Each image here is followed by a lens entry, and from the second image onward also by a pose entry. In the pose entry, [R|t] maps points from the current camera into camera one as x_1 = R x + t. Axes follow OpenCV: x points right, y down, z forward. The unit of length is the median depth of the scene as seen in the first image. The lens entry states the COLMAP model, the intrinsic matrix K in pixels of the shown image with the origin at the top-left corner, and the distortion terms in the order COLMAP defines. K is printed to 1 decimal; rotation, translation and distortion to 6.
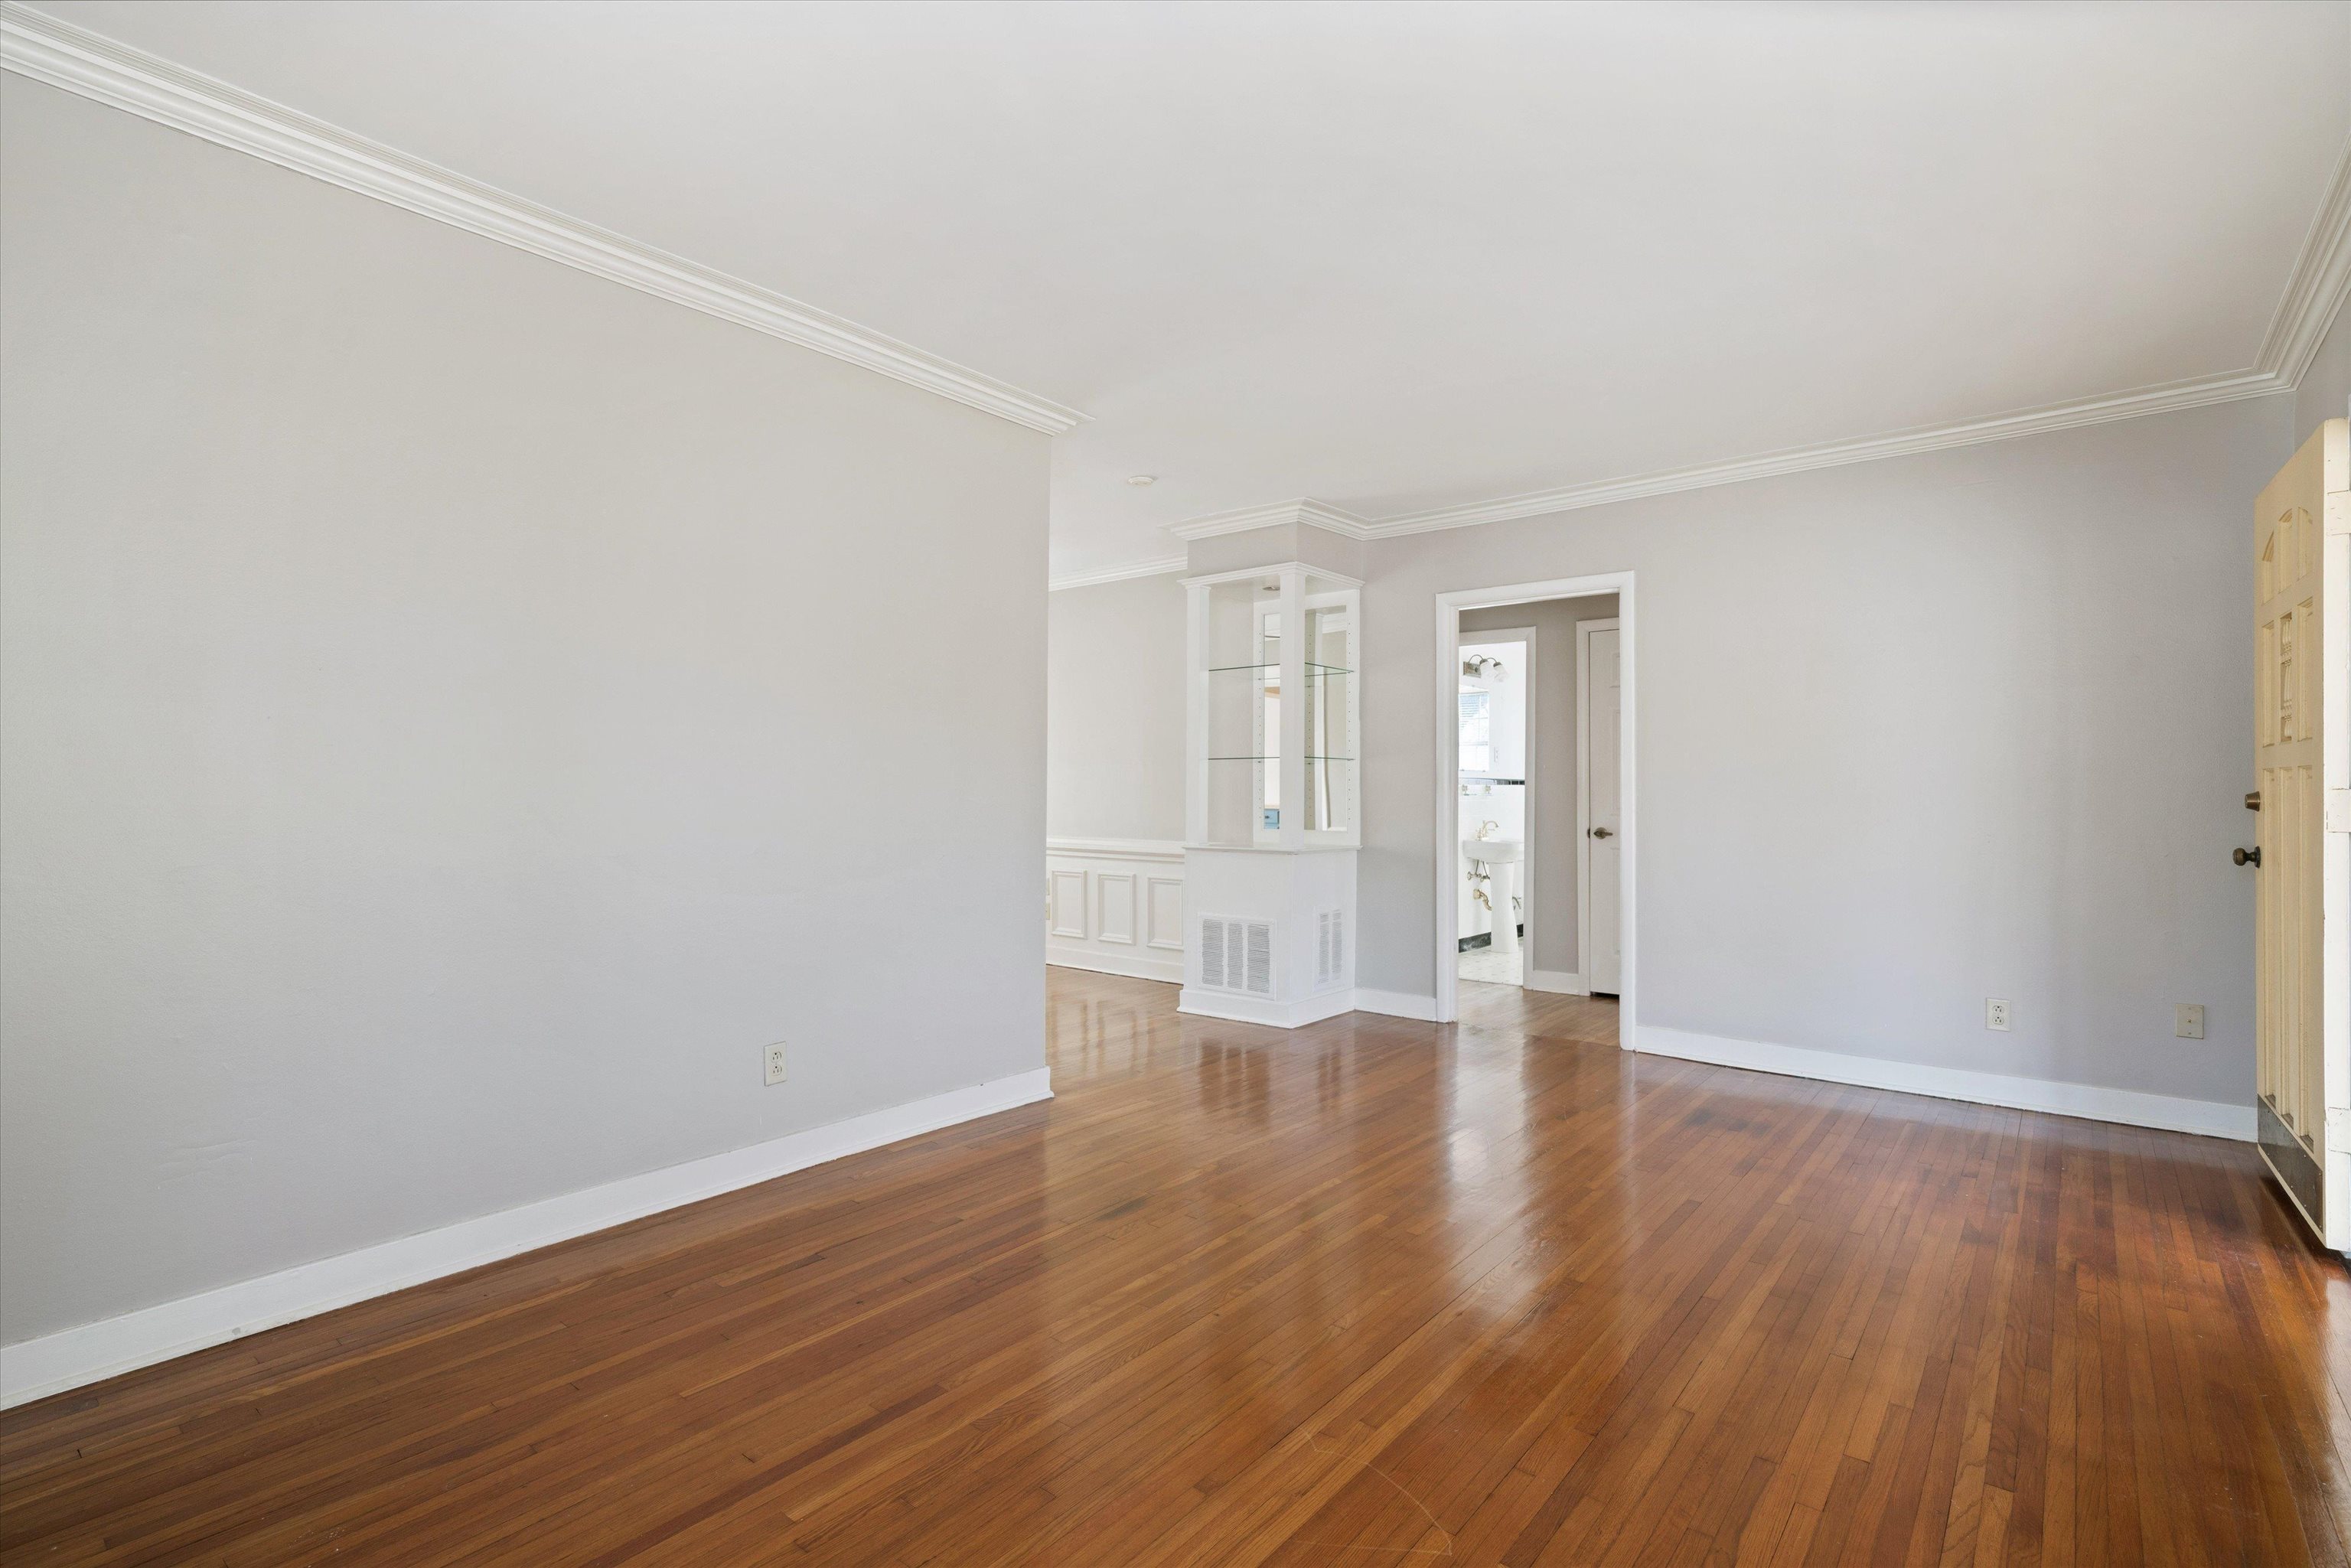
lens RADIAL K [[1109.9, 0, 1191.5], [0, 1109.9, 785.2], [0, 0, 1]] dist [0.001601, 0.001617]
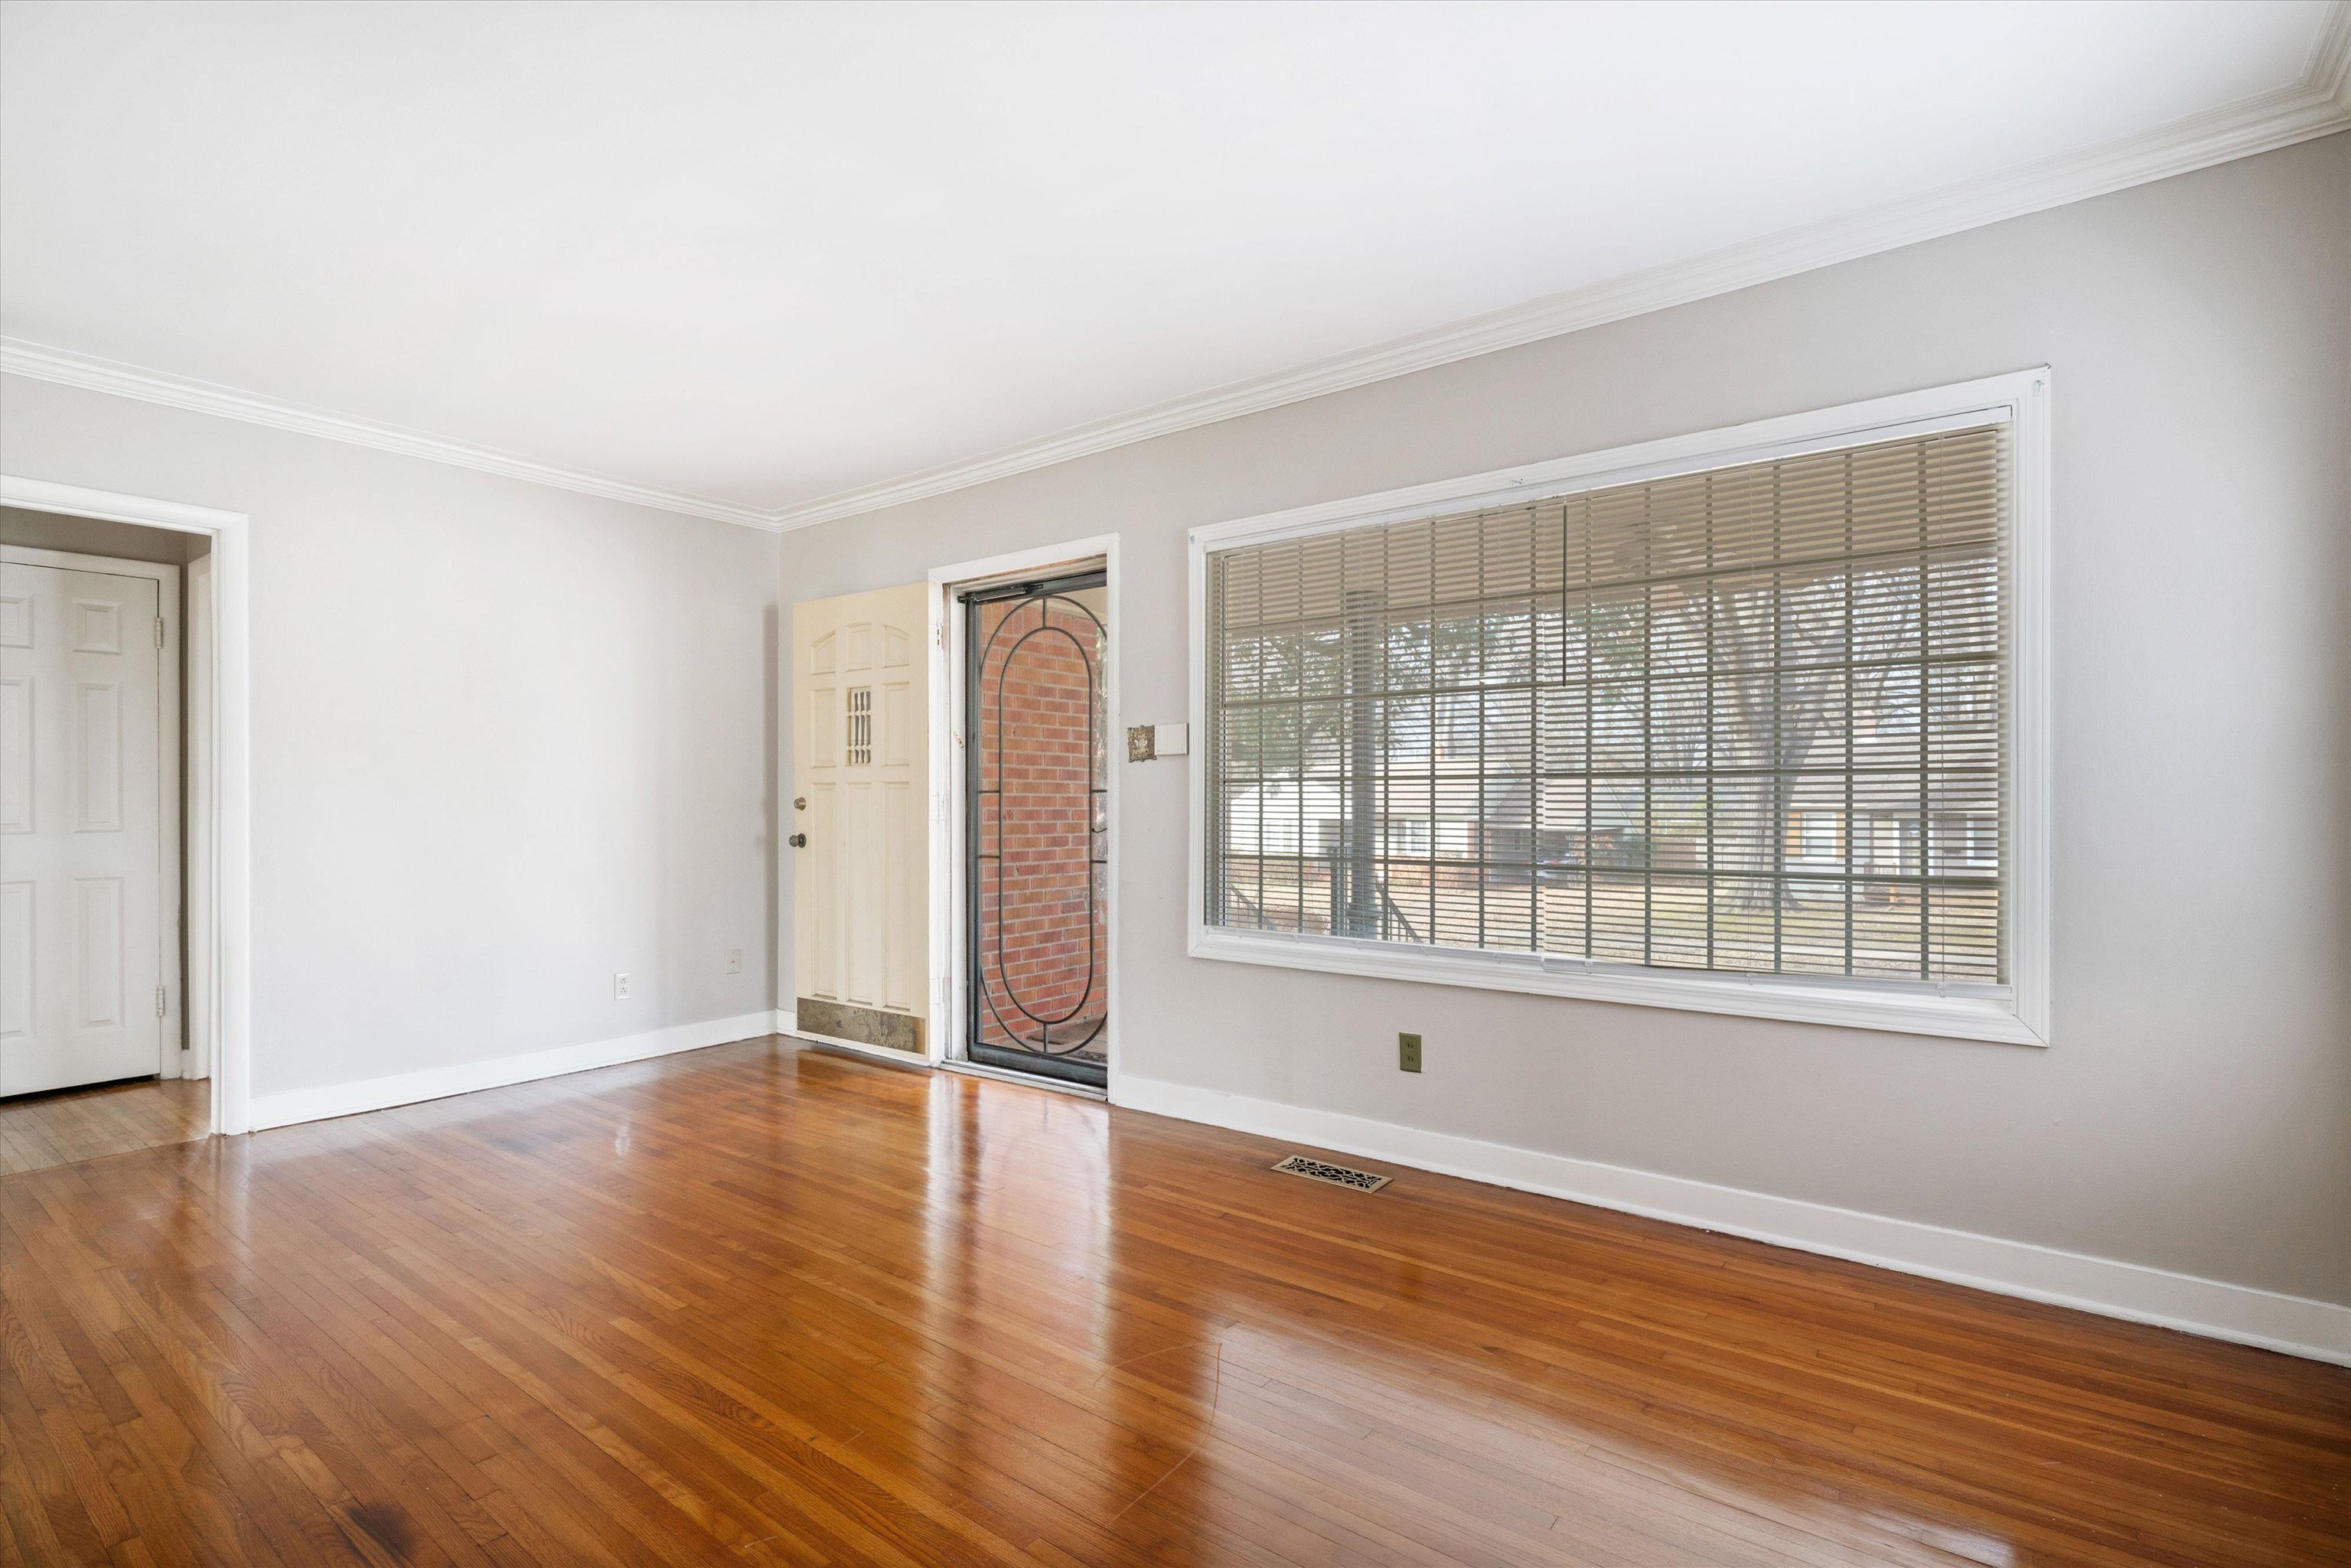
lens RADIAL K [[1109.9, 0, 1161.7], [0, 1109.9, 793.6], [0, 0, 1]] dist [0.001601, 0.001617]
pose [[-0.015343, 0.004858, 0.999870, -0.645054], [-0.004746, 0.999977, -0.004932, 0.005733], [-0.999871, -0.004821, -0.015319, 0.610258]]
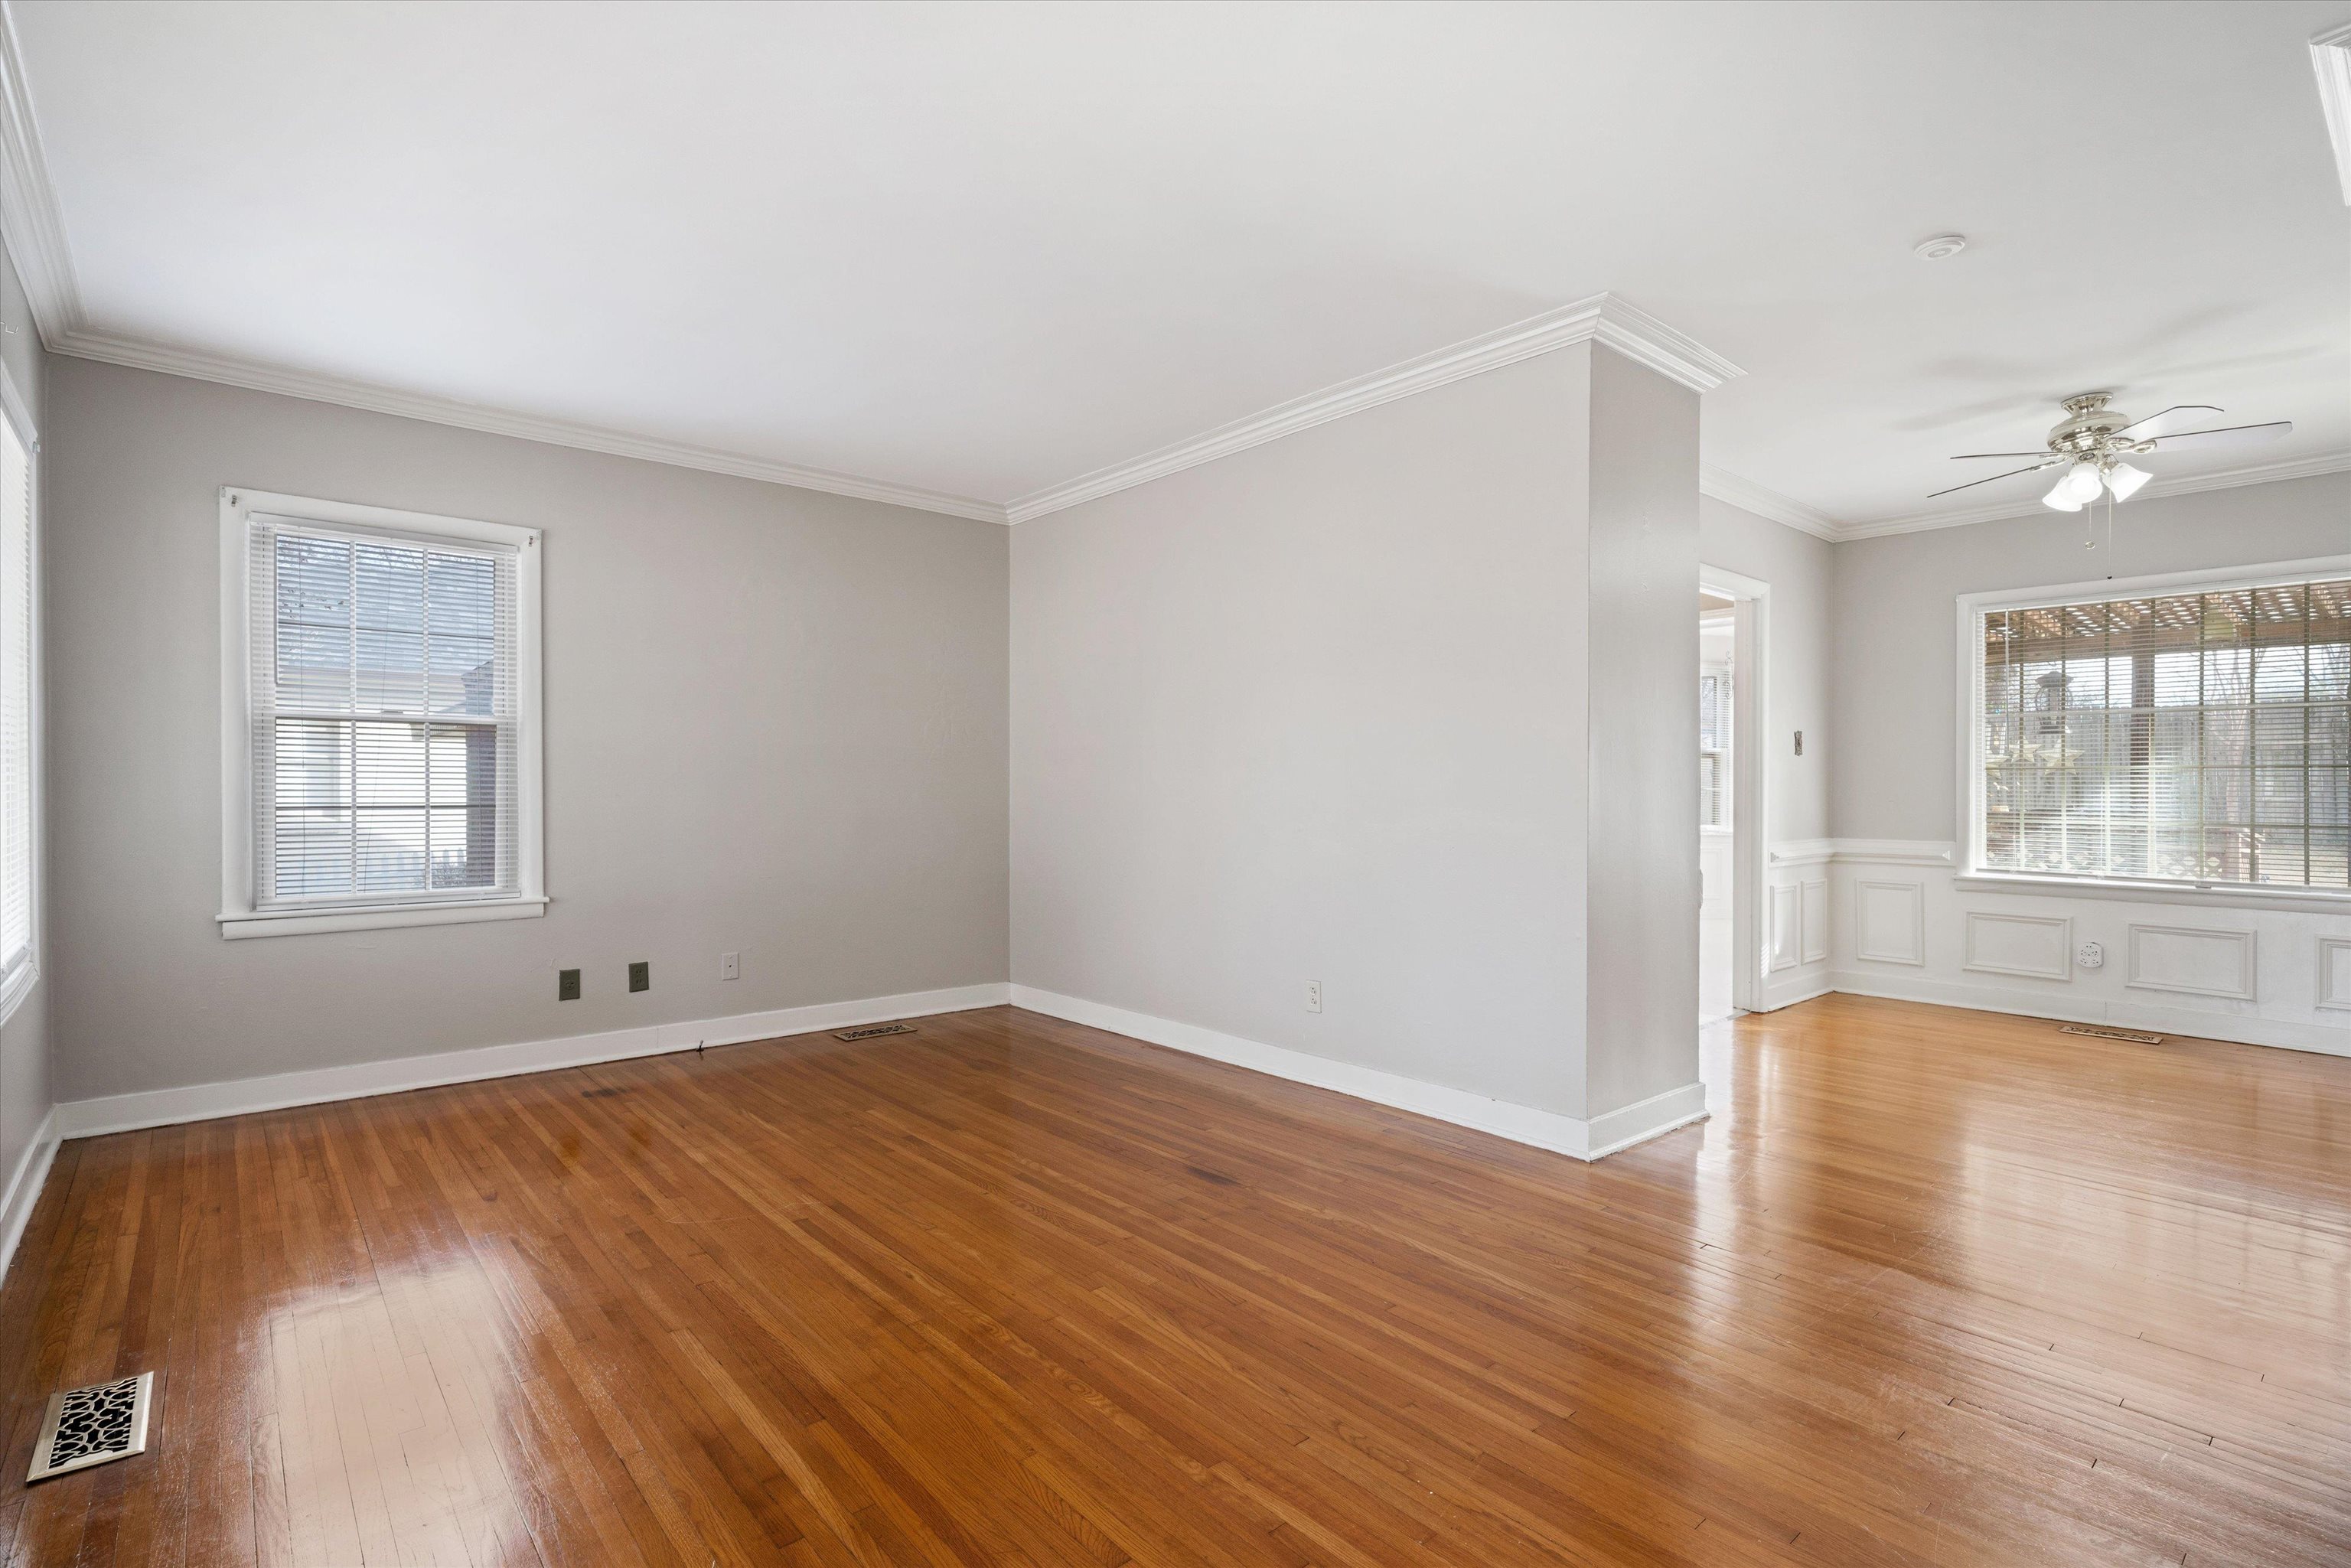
lens RADIAL K [[1109.9, 0, 1154.3], [0, 1109.9, 806.5], [0, 0, 1]] dist [0.001601, 0.001617]
pose [[-0.191749, 0.013728, -0.981348, 0.985500], [0.004260, 0.999904, 0.013156, 0.015618], [0.981435, -0.001658, -0.191790, 1.154237]]
